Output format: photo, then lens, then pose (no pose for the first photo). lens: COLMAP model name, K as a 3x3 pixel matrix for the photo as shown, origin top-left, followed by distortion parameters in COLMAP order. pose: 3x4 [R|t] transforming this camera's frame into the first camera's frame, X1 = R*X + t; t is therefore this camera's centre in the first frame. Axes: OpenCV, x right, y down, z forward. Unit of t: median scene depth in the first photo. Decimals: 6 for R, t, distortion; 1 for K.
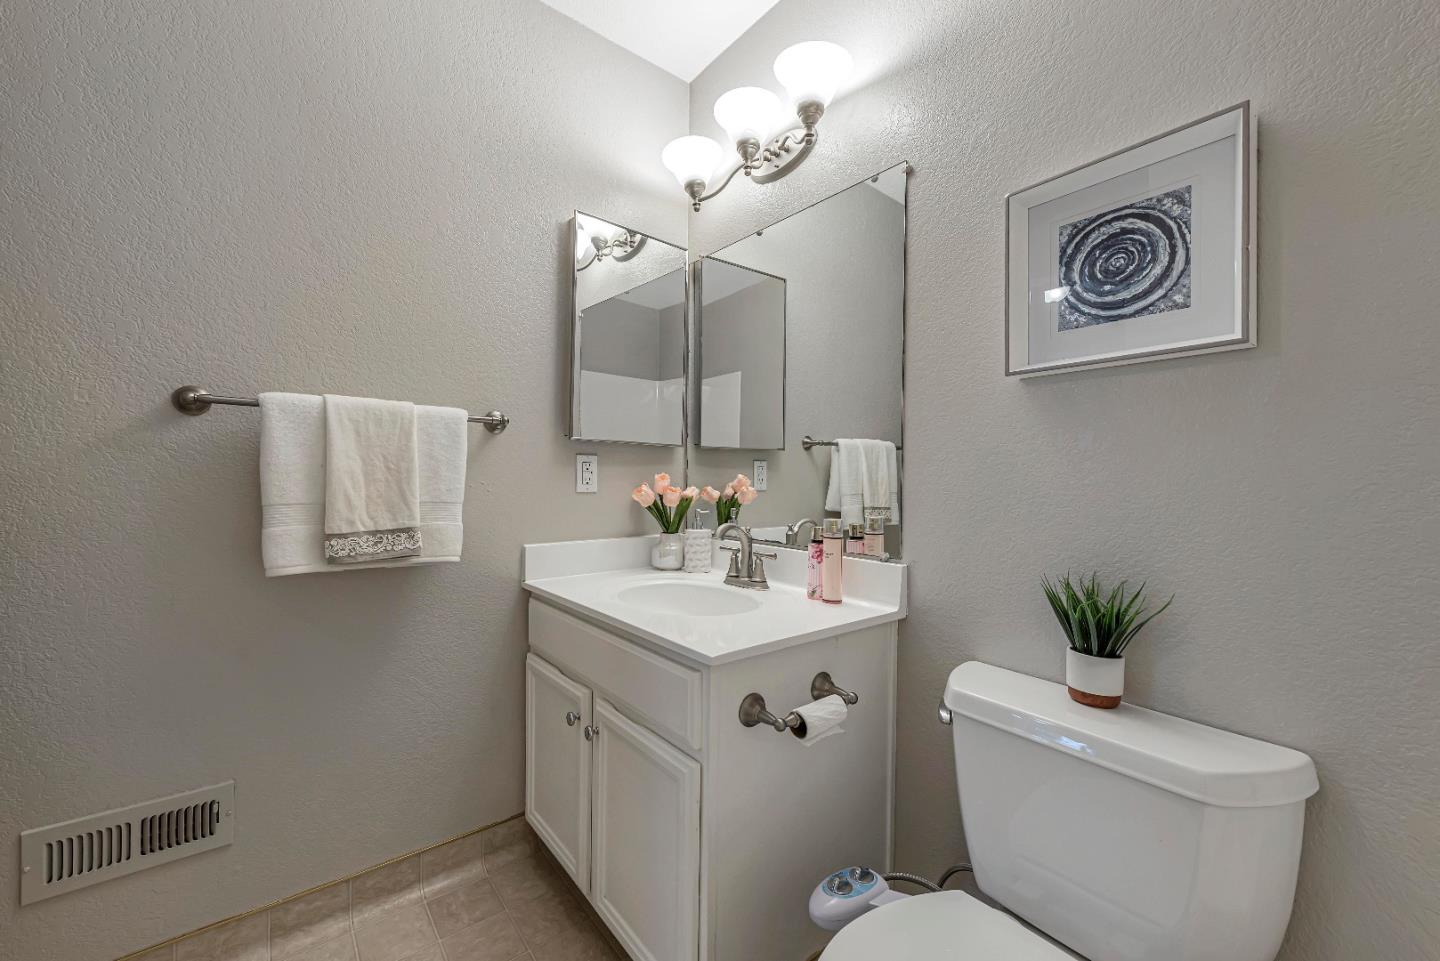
lens RADIAL K [[556.9, 0, 720.0], [0, 556.9, 477.7], [0, 0, 1]] dist [0.013319, 0.000208]
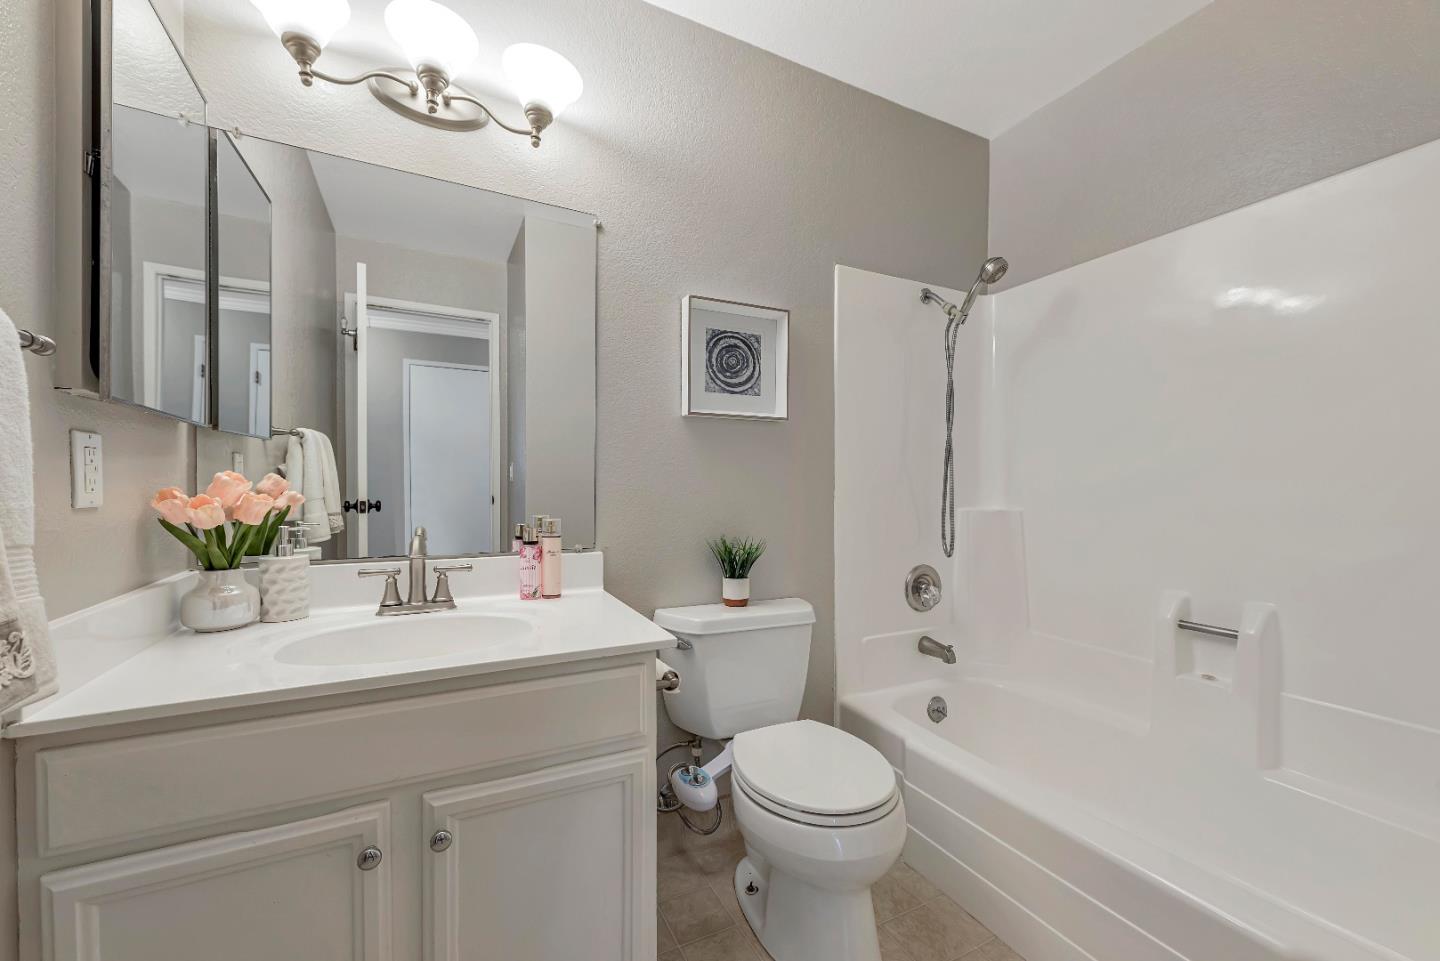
lens RADIAL K [[556.9, 0, 713.1], [0, 556.9, 488.8], [0, 0, 1]] dist [0.013319, 0.000208]
pose [[0.244851, -0.017283, 0.969407, -0.823878], [-0.006922, 0.999784, 0.019573, -0.007505], [-0.969536, -0.011503, 0.244678, 0.486041]]
